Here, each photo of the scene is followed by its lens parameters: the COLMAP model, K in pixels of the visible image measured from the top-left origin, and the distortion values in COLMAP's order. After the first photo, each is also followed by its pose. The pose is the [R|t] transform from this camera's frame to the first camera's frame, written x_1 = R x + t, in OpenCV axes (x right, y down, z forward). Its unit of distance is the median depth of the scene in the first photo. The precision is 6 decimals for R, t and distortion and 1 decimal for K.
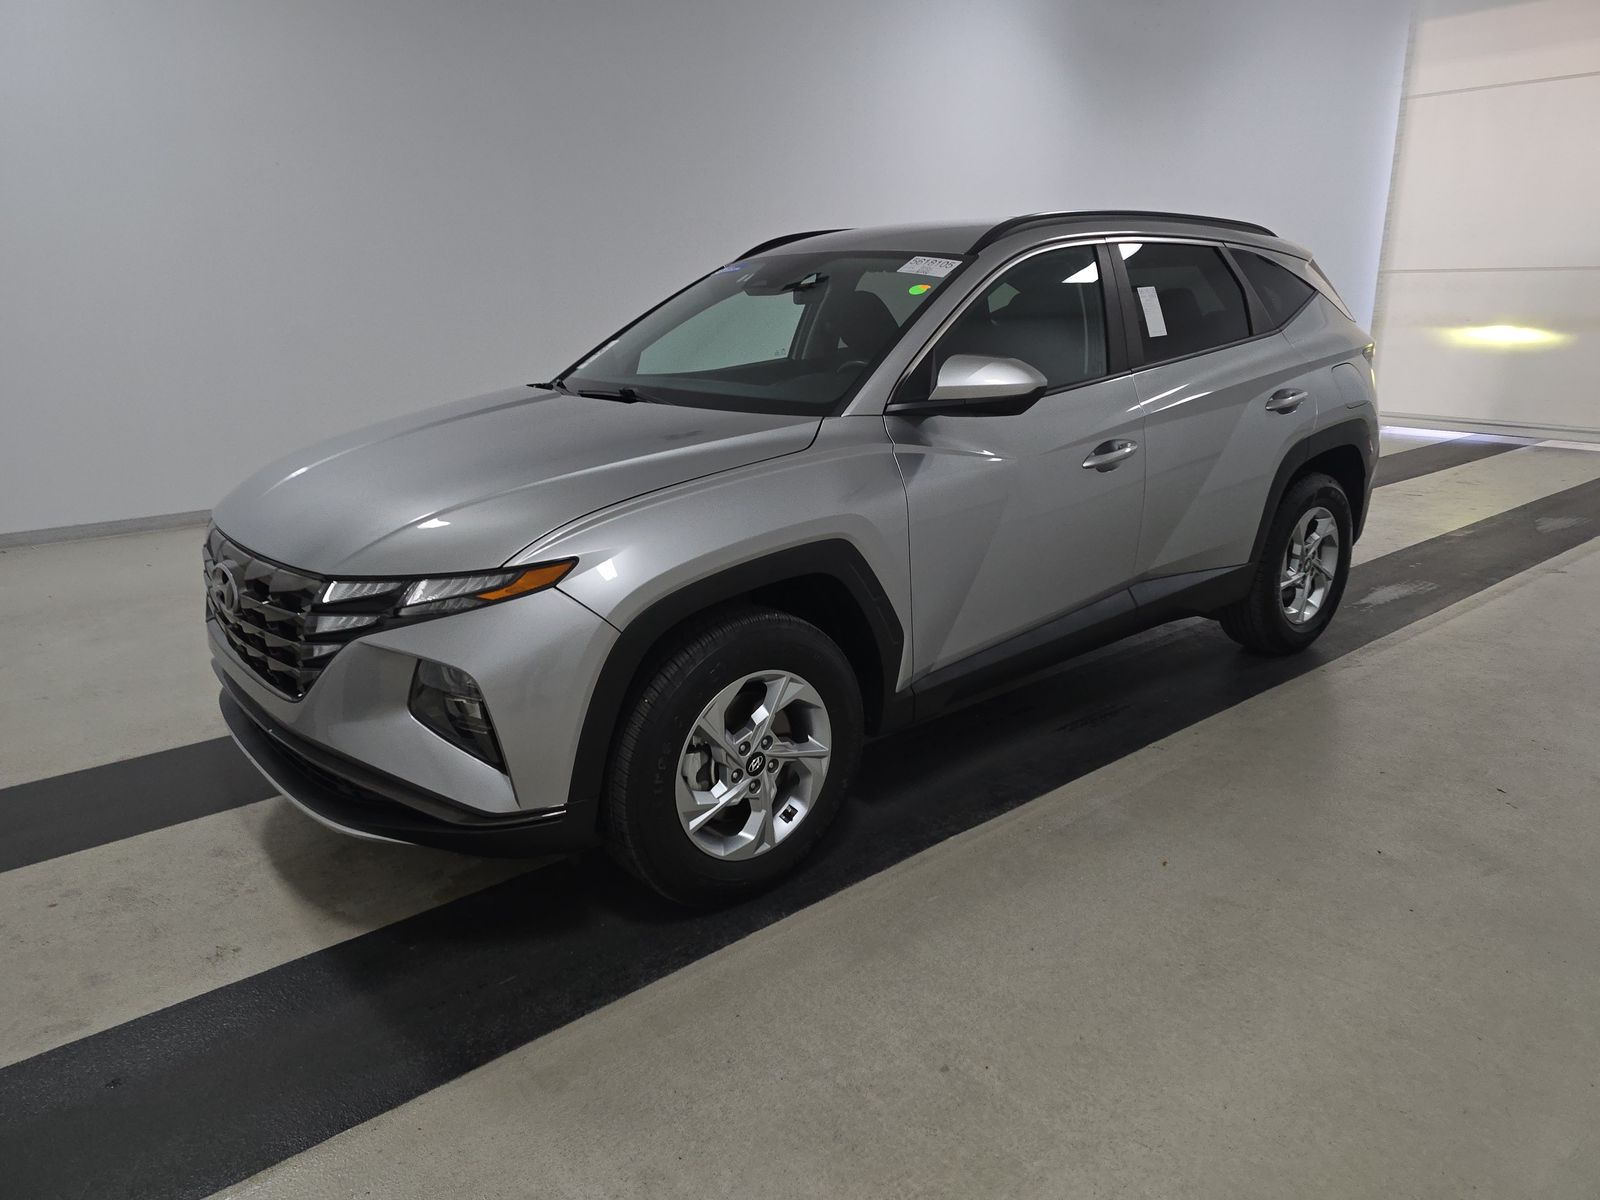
lens RADIAL K [[1102.5, 0, 800.0], [0, 1102.5, 600.0], [0, 0, 1]] dist [0.012995, -0.002164]
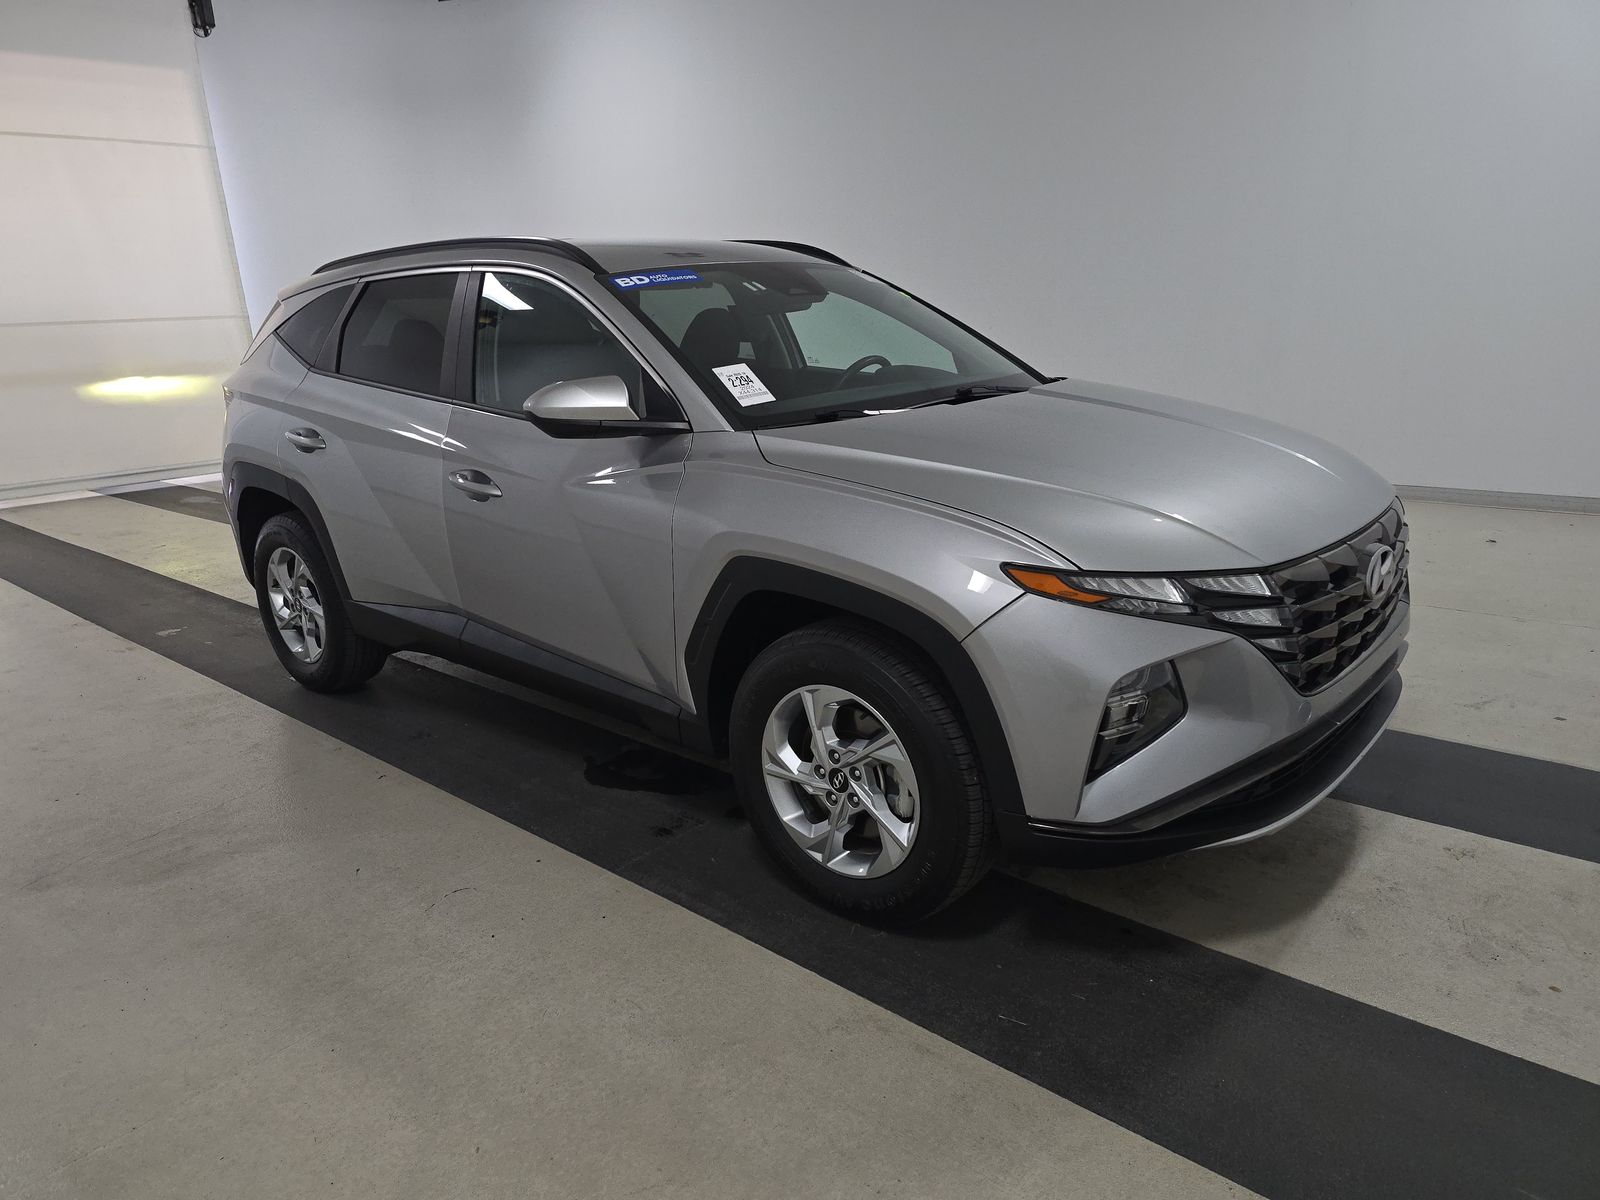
lens RADIAL K [[1110.2, 0, 763.2], [0, 1110.2, 602.4], [0, 0, 1]] dist [0.006948, 0.005629]
pose [[-0.154420, -0.259566, 0.953299, -0.951200], [0.320760, 0.899437, 0.296859, -0.318088], [-0.934488, 0.351621, -0.055632, 1.088415]]
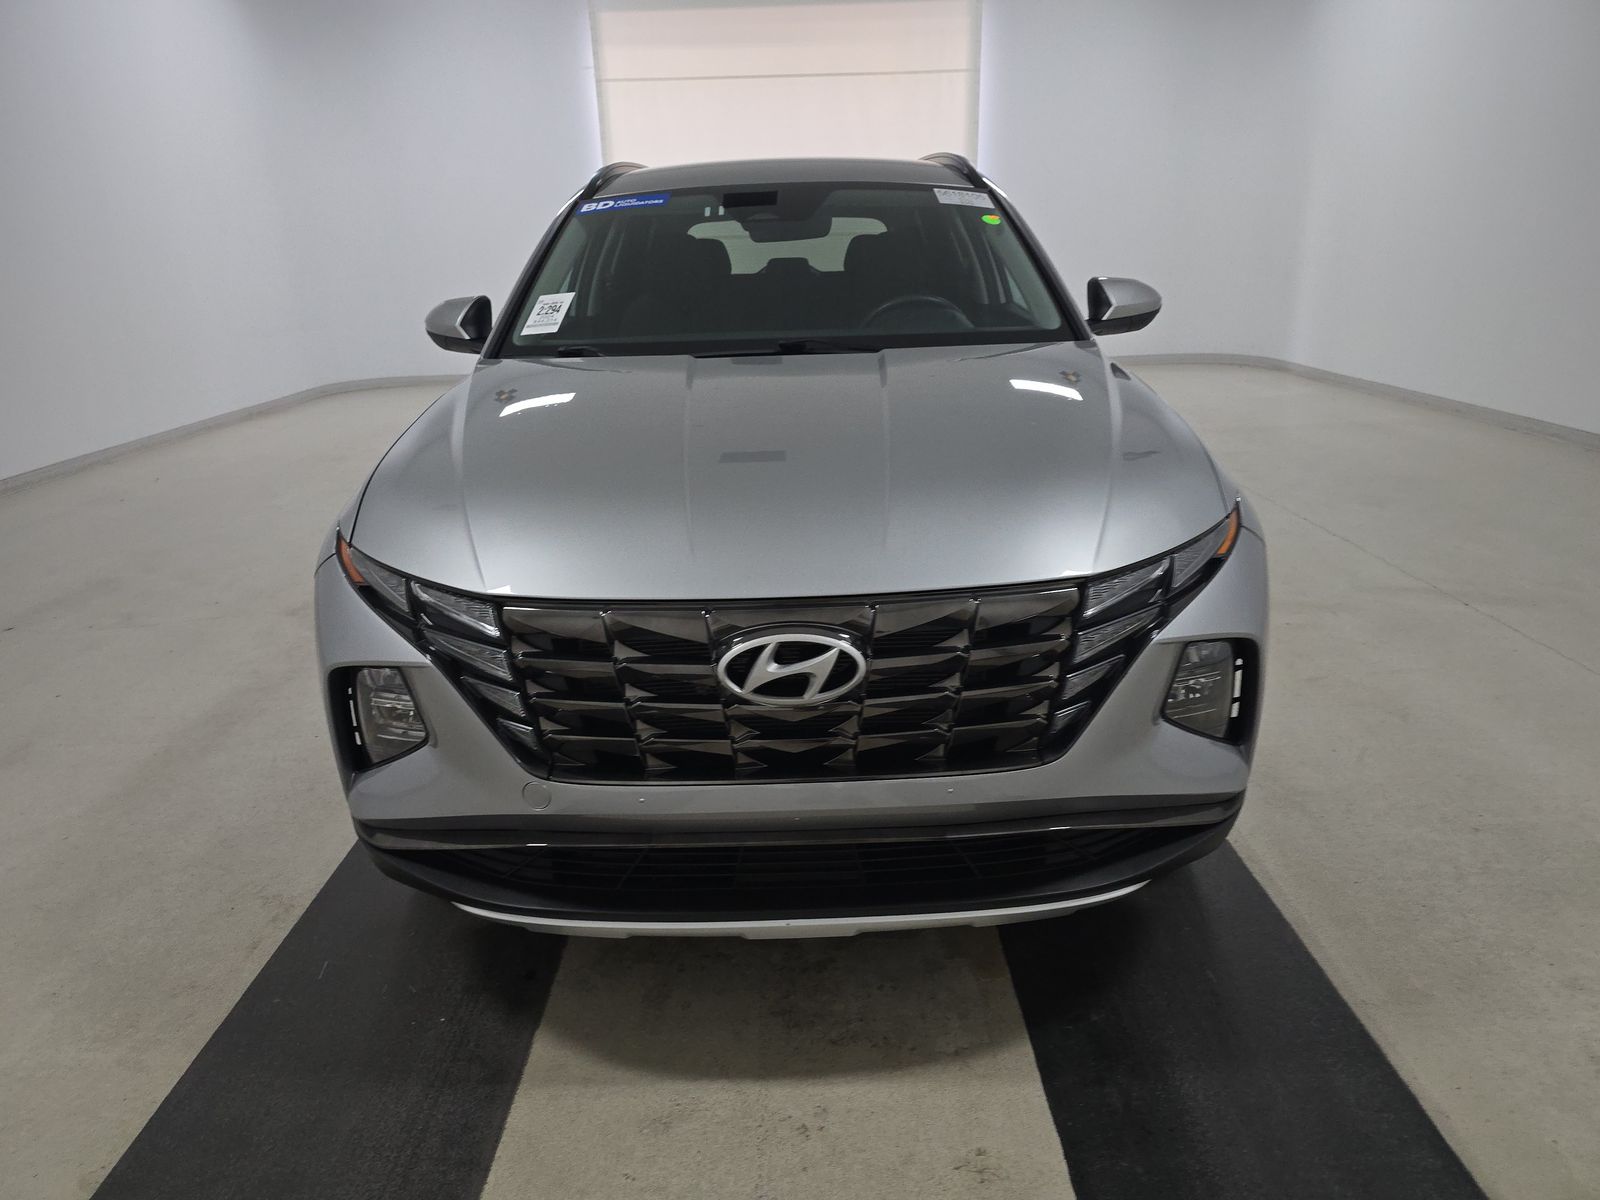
lens RADIAL K [[1102.5, 0, 800.0], [0, 1102.5, 600.0], [0, 0, 1]] dist [0.012995, -0.002164]
pose [[0.639772, -0.253107, 0.725692, -0.670080], [0.242881, 0.962411, 0.121546, -0.090578], [-0.729178, 0.098496, 0.677199, 0.382209]]
